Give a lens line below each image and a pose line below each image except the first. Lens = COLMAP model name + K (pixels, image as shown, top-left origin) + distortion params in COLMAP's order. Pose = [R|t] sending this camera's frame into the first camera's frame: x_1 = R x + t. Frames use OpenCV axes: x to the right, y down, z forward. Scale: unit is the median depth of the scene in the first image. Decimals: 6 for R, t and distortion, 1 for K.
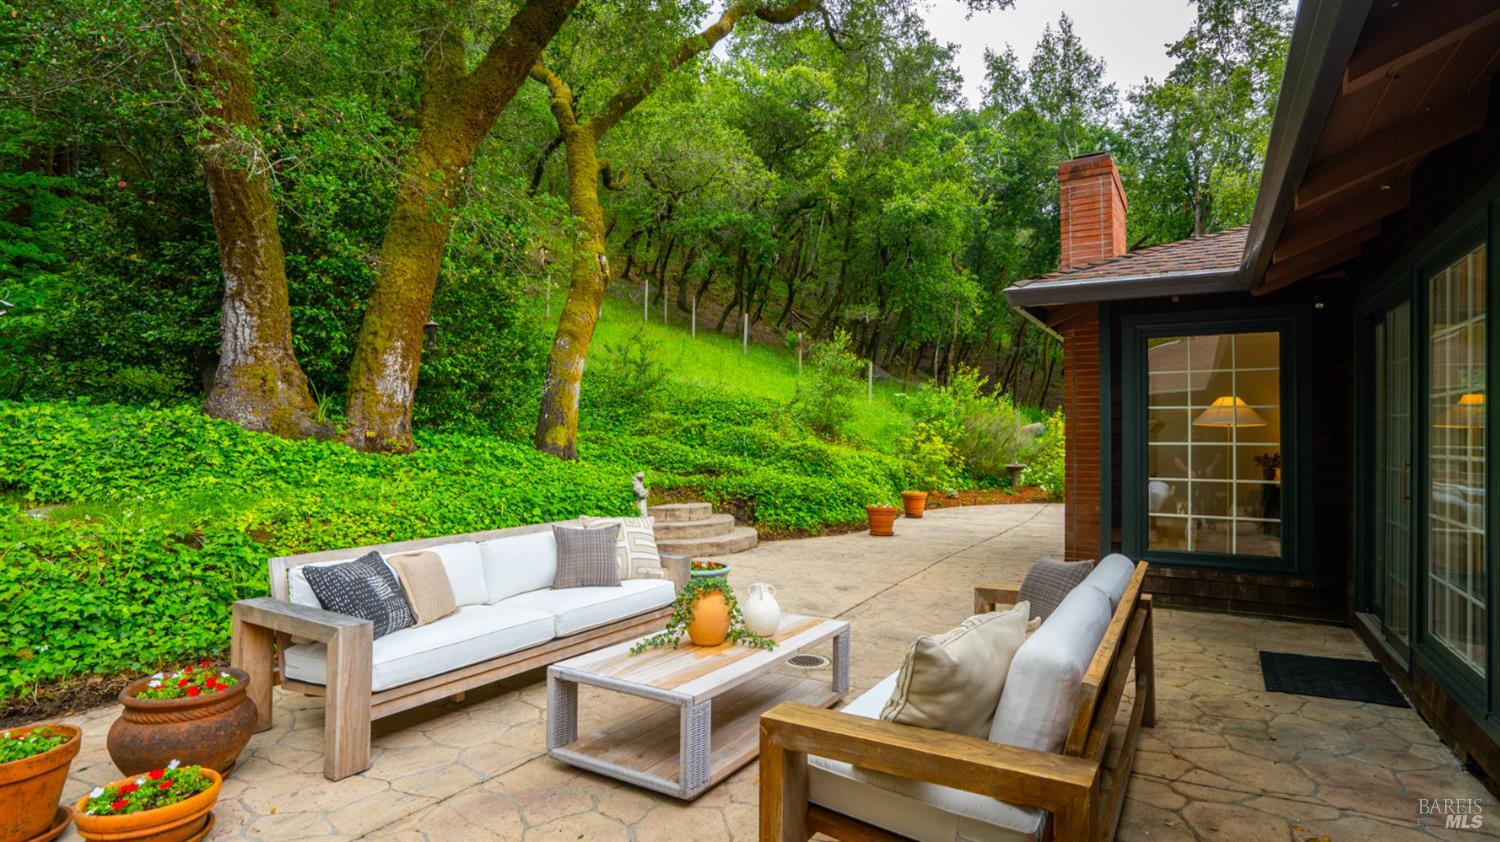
lens RADIAL K [[744.1, 0, 751.9], [0, 744.1, 417.4], [0, 0, 1]] dist [-0.053730, 0.043165]
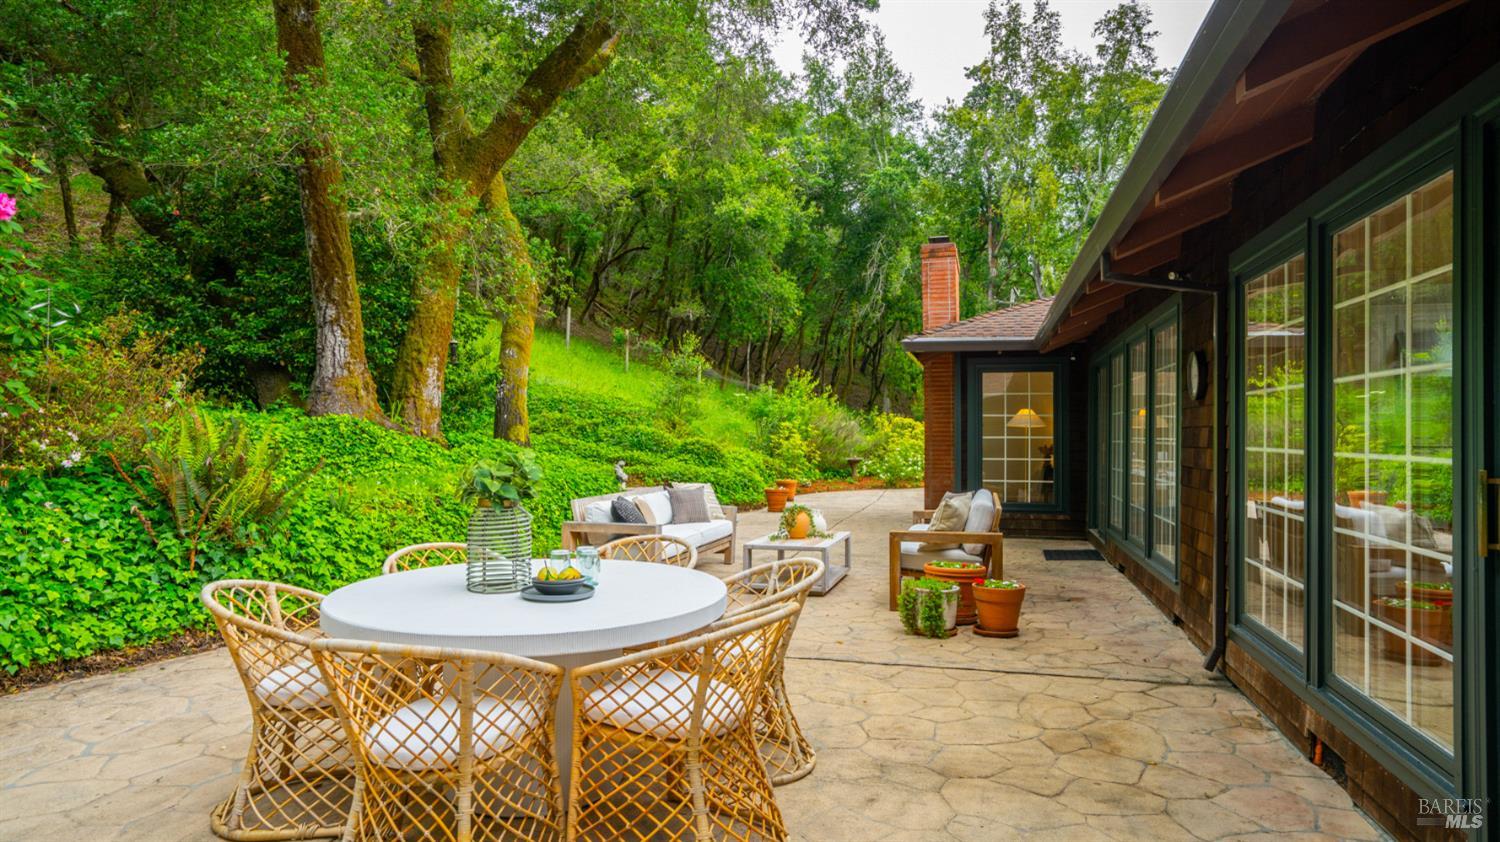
lens RADIAL K [[832.1, 0, 747.6], [0, 832.1, 411.0], [0, 0, 1]] dist [0.005560, 0.000092]
pose [[0.963676, 0.006441, 0.266995, -0.075462], [-0.005593, 0.999977, -0.003936, -0.002144], [-0.267014, 0.002300, 0.963690, -0.105941]]
